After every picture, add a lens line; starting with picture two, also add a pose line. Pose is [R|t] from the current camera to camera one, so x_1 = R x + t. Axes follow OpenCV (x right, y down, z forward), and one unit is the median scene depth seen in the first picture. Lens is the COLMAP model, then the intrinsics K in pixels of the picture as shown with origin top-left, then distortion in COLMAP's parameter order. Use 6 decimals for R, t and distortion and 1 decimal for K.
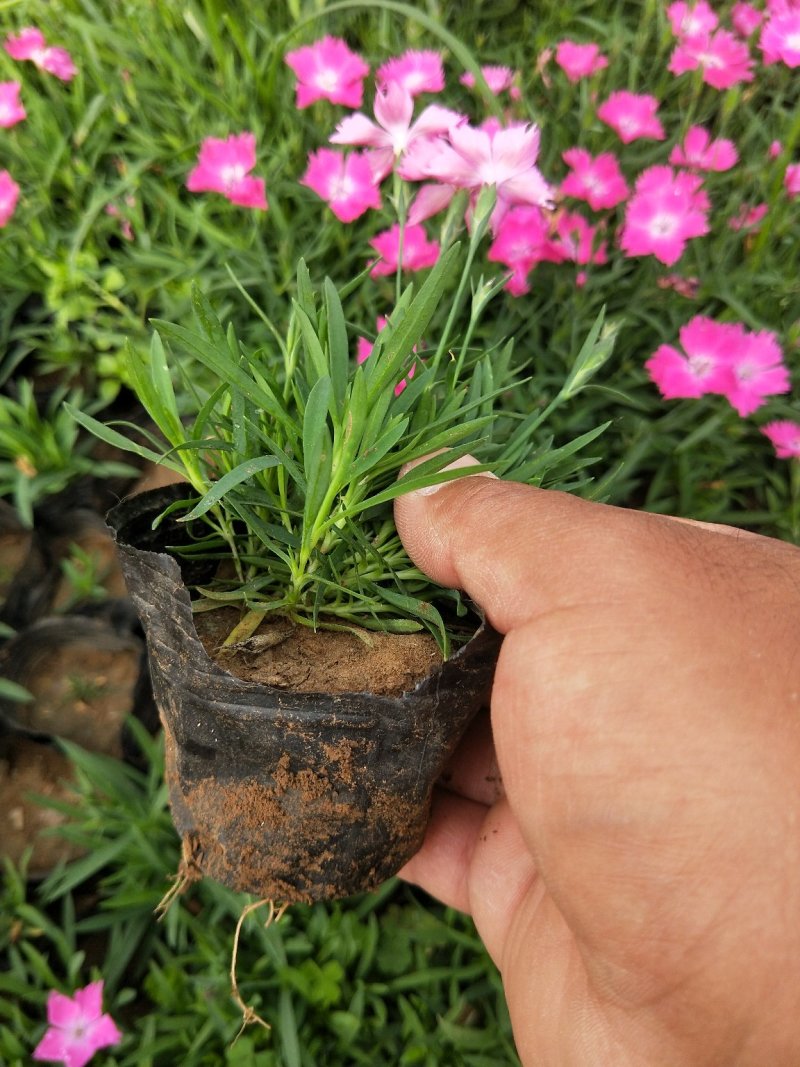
lens RADIAL K [[879.9, 0, 400.0], [0, 879.9, 533.5], [0, 0, 1]] dist [-0.006189, -0.061764]
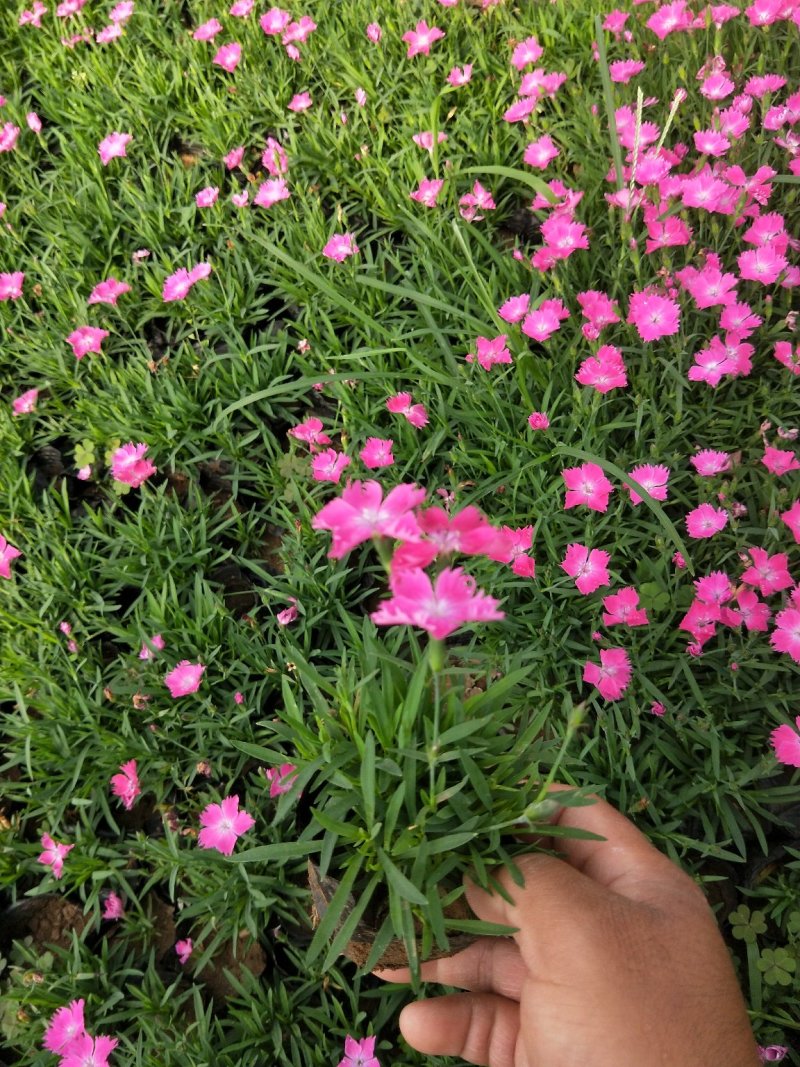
lens RADIAL K [[879.9, 0, 400.0], [0, 879.9, 533.5], [0, 0, 1]] dist [-0.006189, -0.061764]
pose [[0.941429, 0.123055, -0.313957, 0.083433], [-0.131075, 0.991362, -0.004477, -0.318267], [0.310694, 0.045366, 0.949427, -0.455414]]
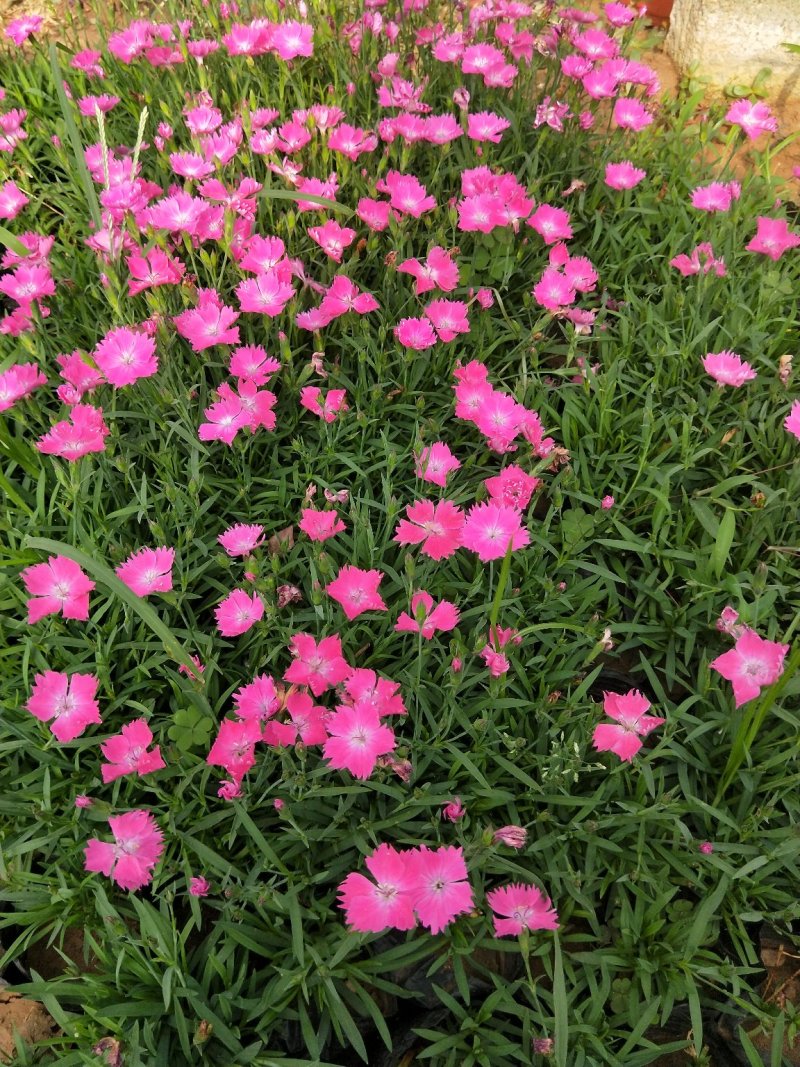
lens RADIAL K [[879.9, 0, 400.0], [0, 879.9, 533.5], [0, 0, 1]] dist [-0.006189, -0.061764]
pose [[0.998002, -0.051509, 0.036590, 0.244485], [0.057264, 0.982124, -0.179316, -0.301874], [-0.026700, 0.181053, 0.983111, -0.079399]]
